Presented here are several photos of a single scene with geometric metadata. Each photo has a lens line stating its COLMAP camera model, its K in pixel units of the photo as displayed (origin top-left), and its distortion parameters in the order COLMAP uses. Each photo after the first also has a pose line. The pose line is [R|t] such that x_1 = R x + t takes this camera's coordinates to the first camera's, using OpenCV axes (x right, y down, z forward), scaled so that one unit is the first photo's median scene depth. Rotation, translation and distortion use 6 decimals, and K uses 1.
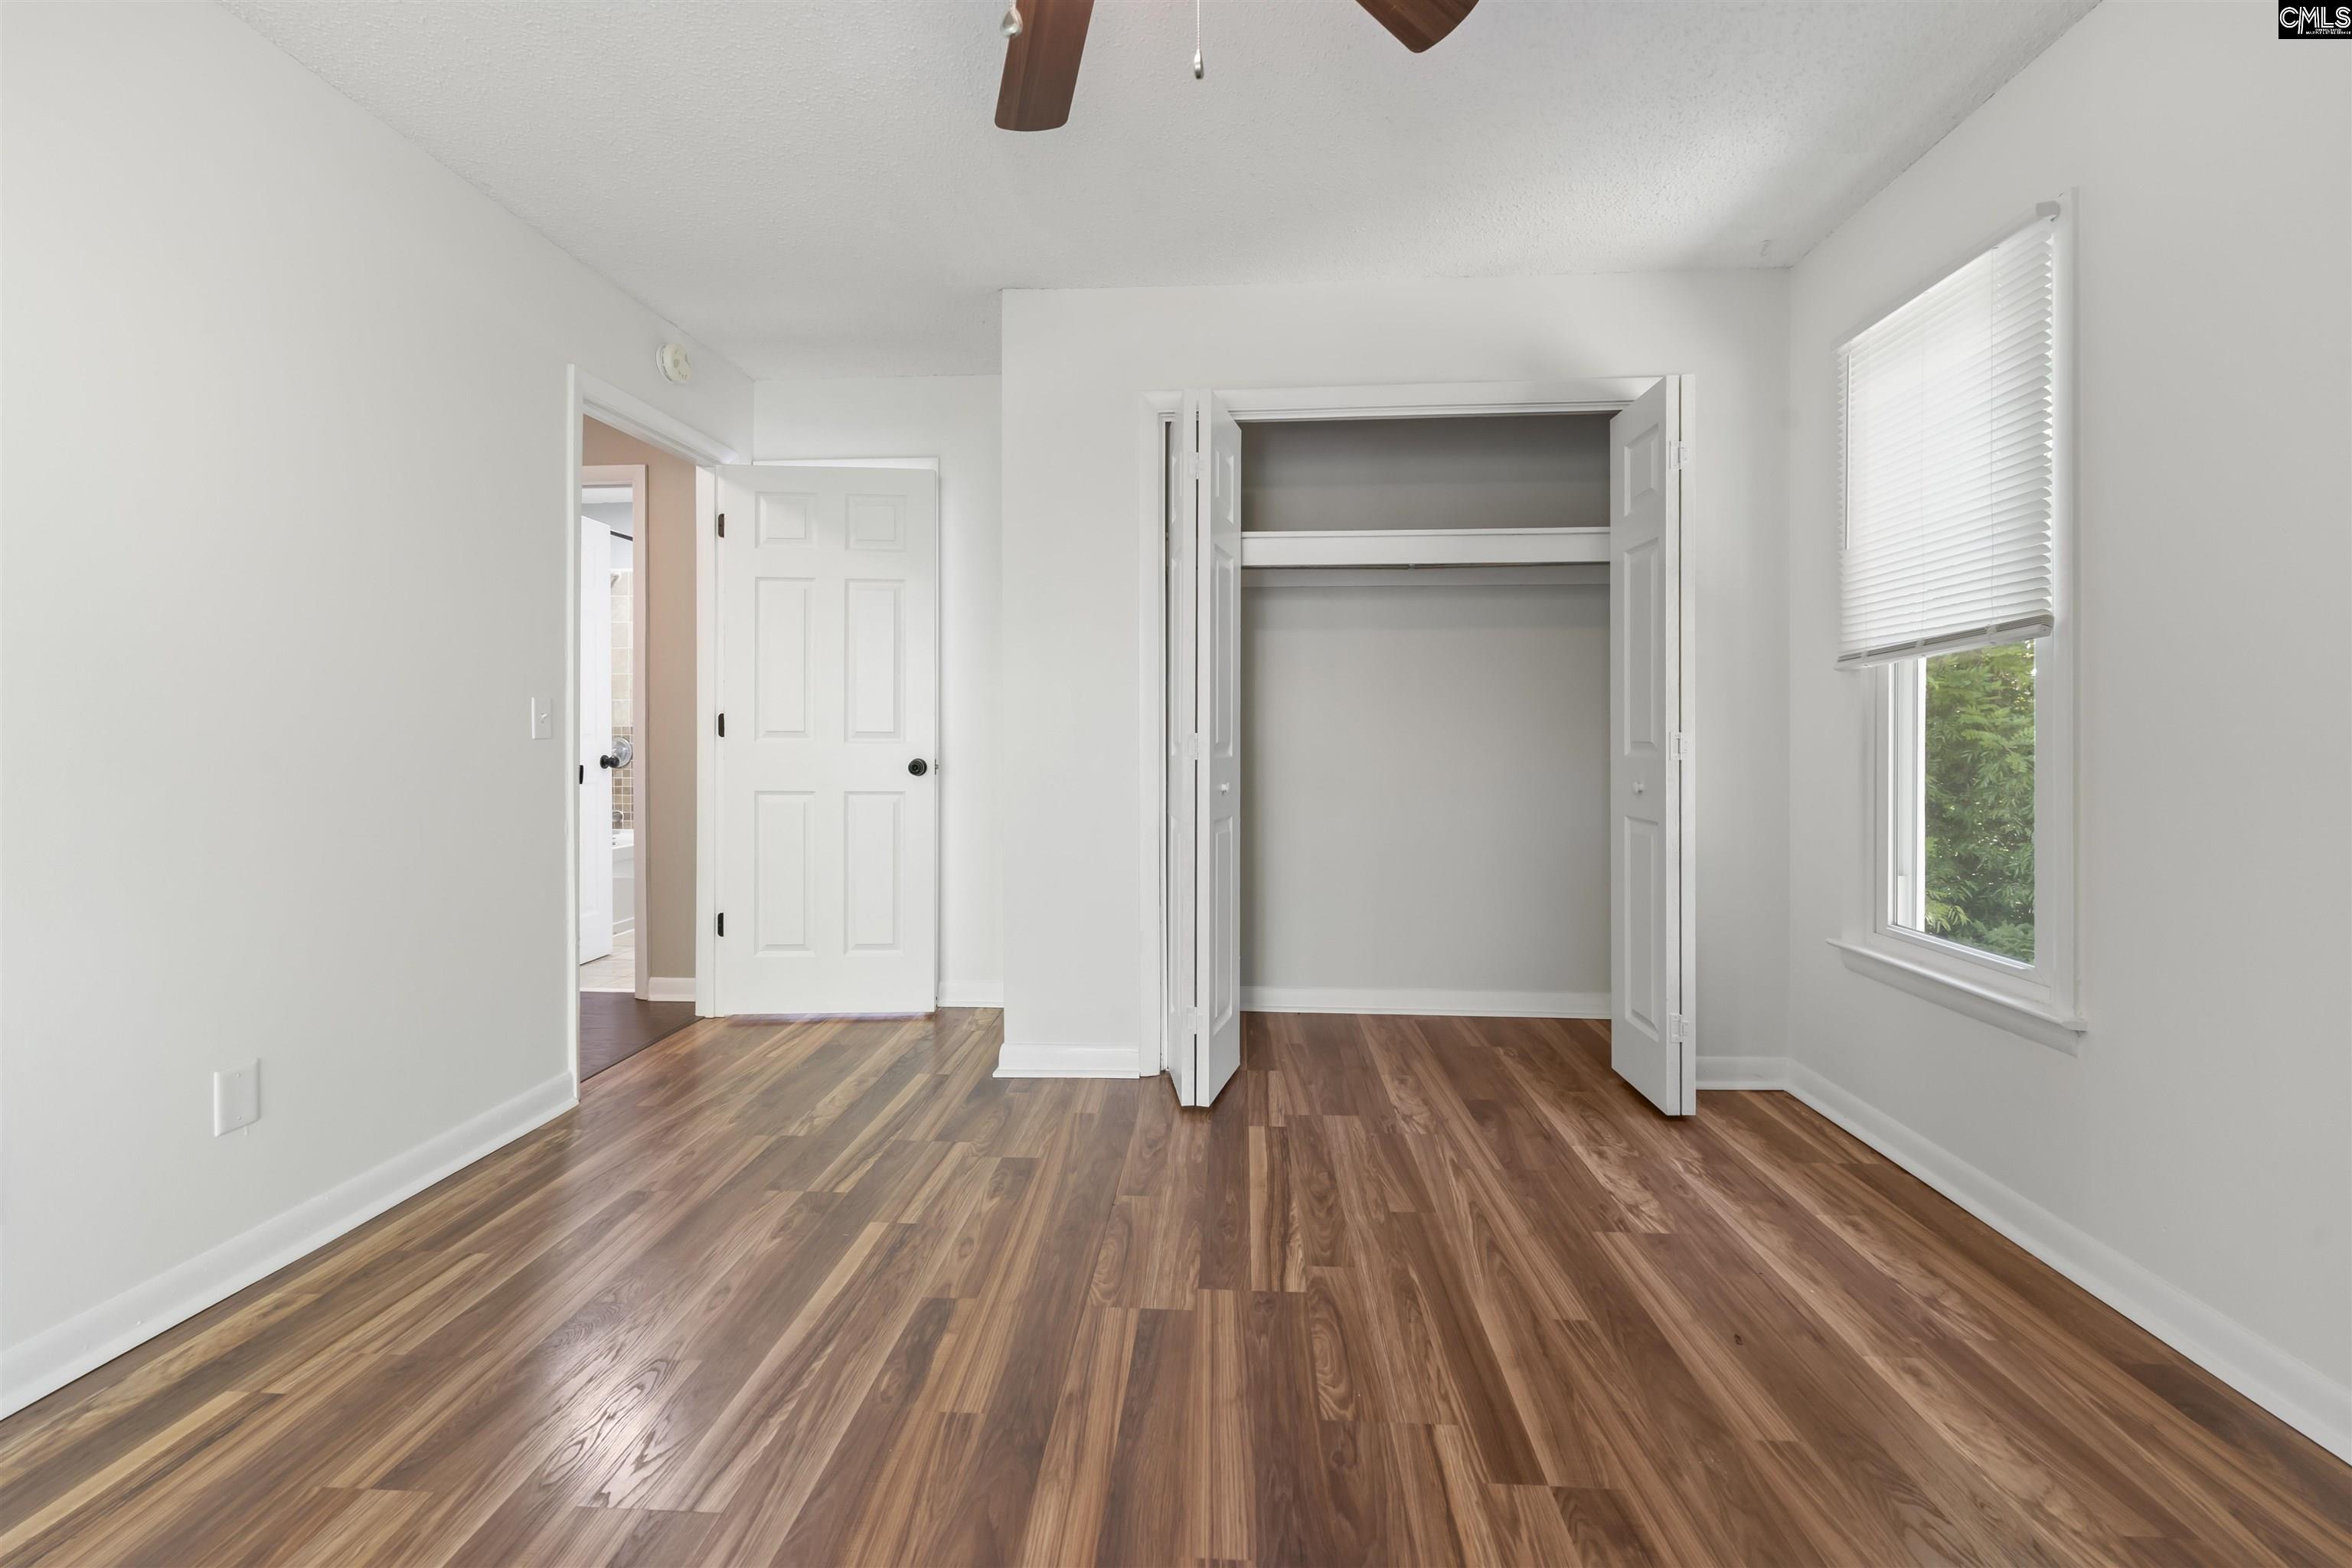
lens RADIAL K [[951.2, 0, 1185.7], [0, 951.2, 766.8], [0, 0, 1]] dist [-0.000342, -0.000452]
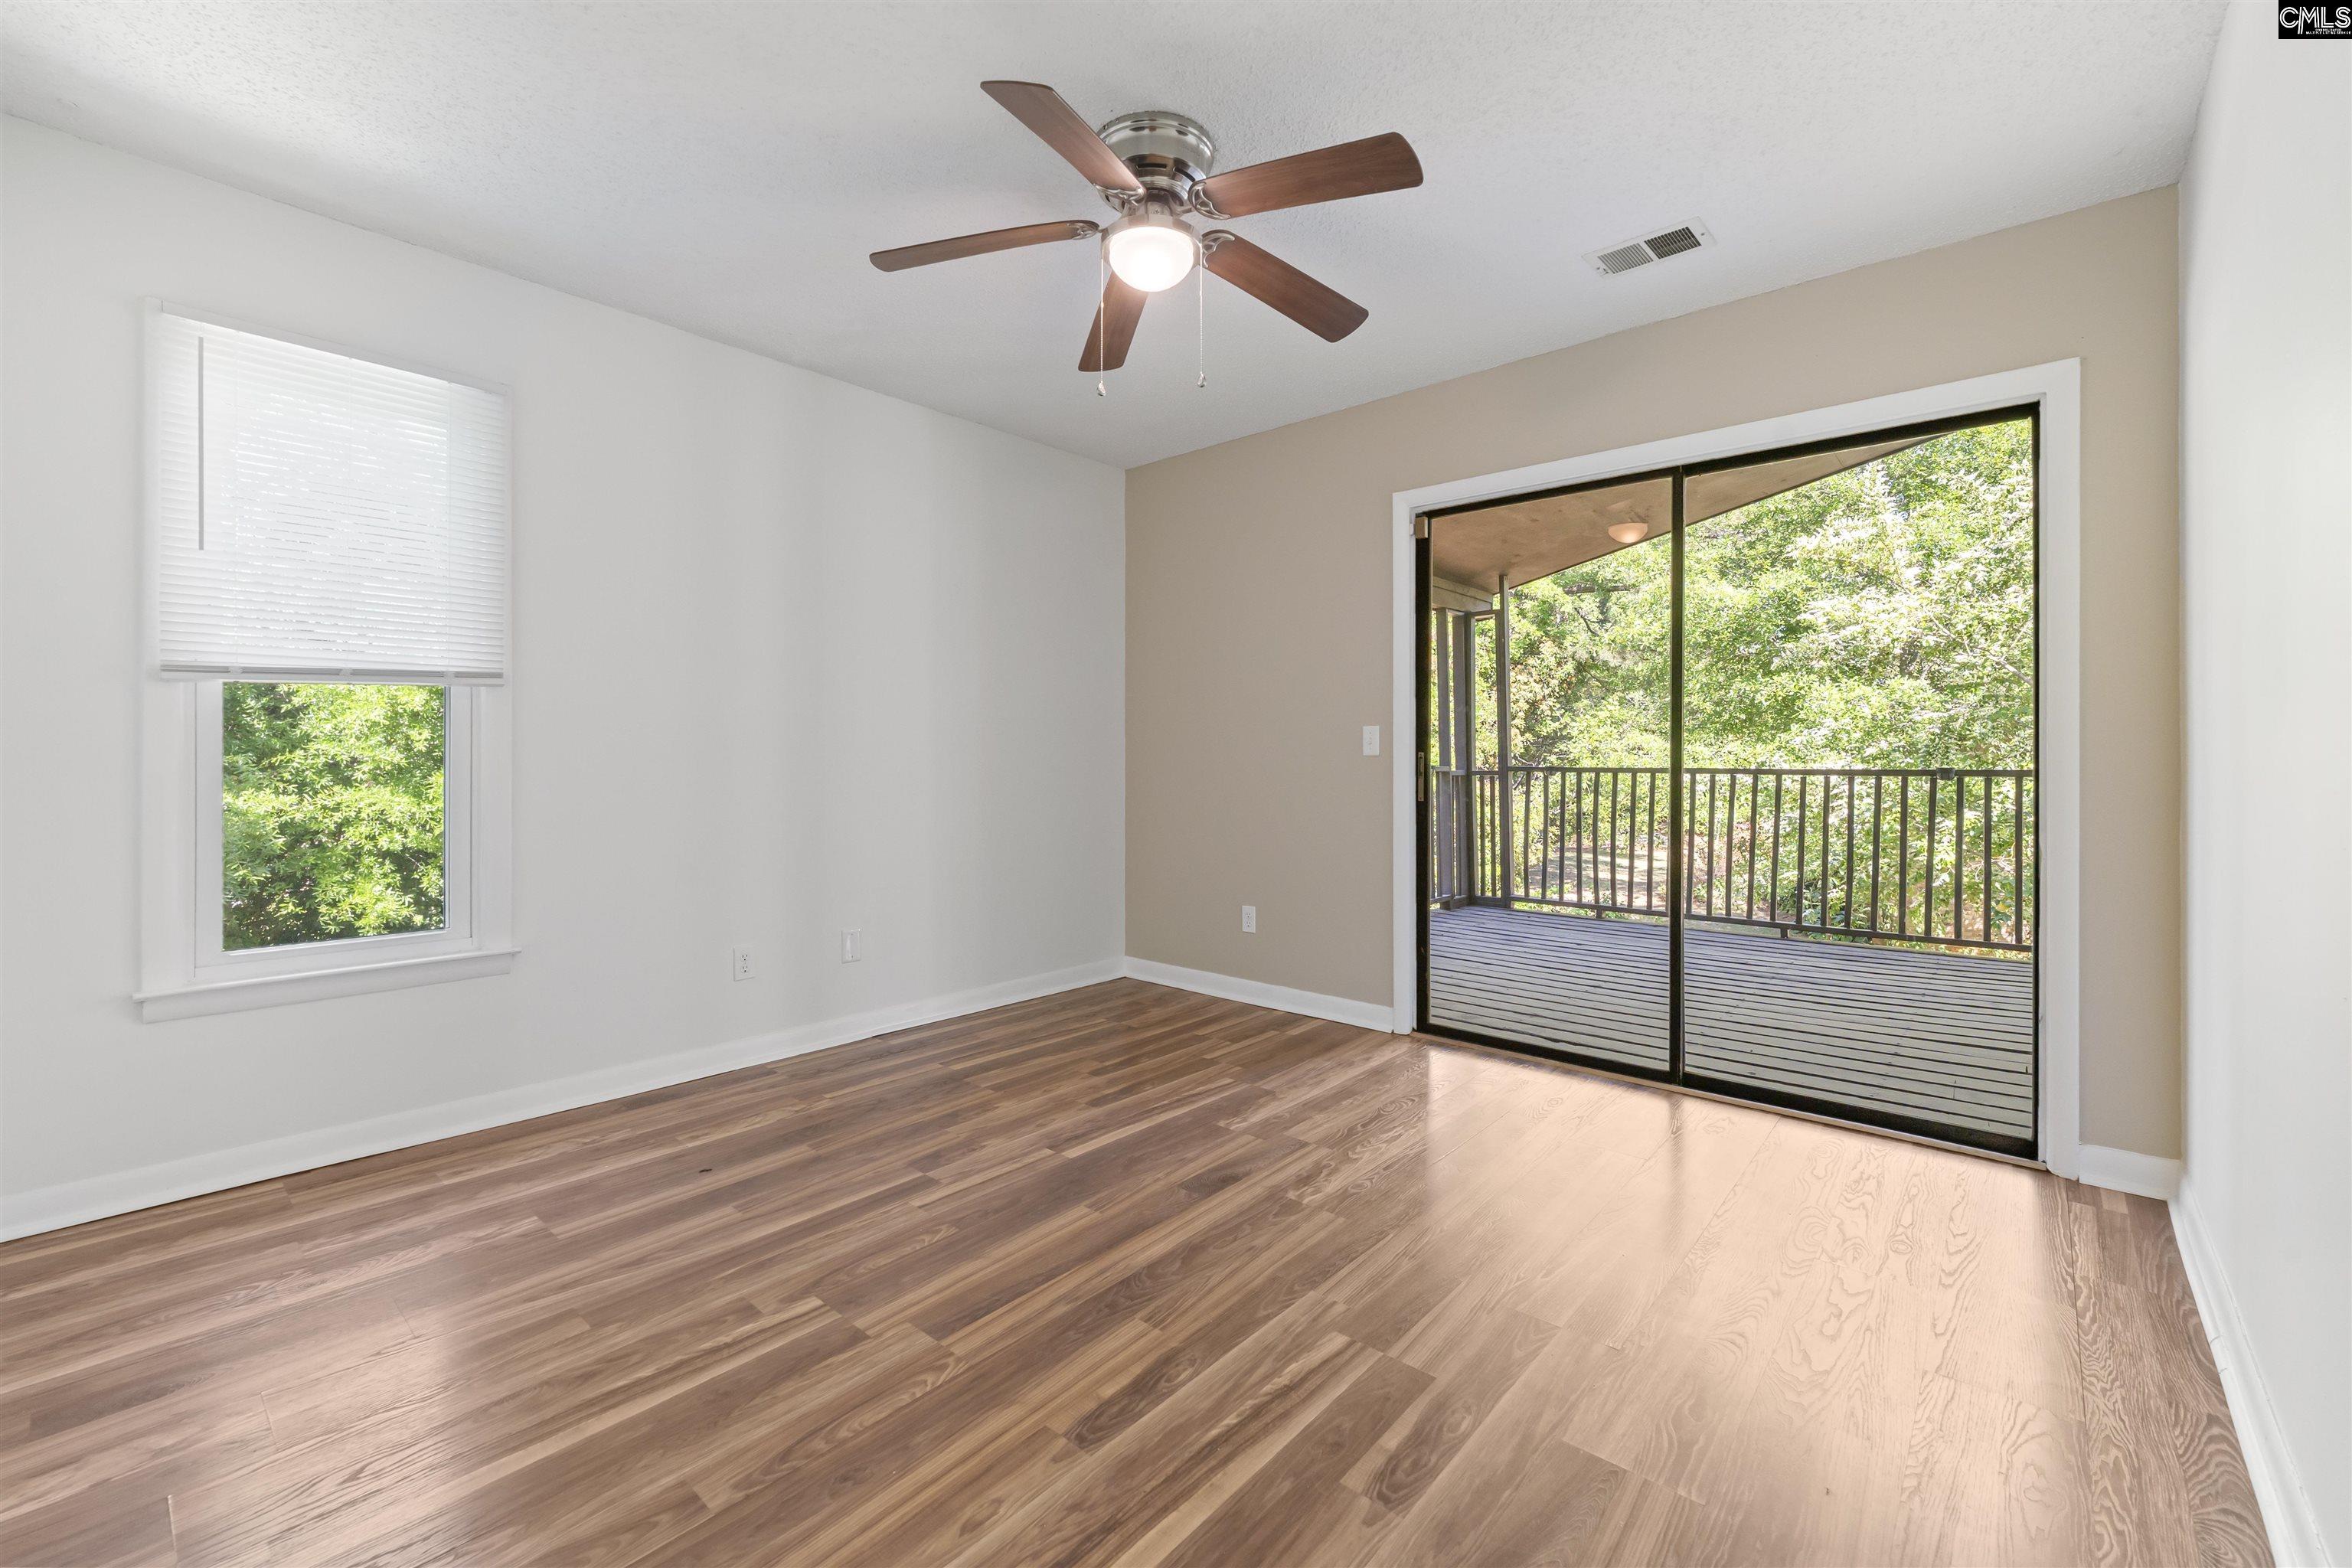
lens RADIAL K [[951.2, 0, 1185.7], [0, 951.2, 766.8], [0, 0, 1]] dist [-0.000342, -0.000452]
pose [[-0.788926, -0.006265, 0.614456, -0.840898], [0.017218, 0.999330, 0.032296, -0.046615], [-0.614247, 0.036059, -0.788290, 1.586079]]
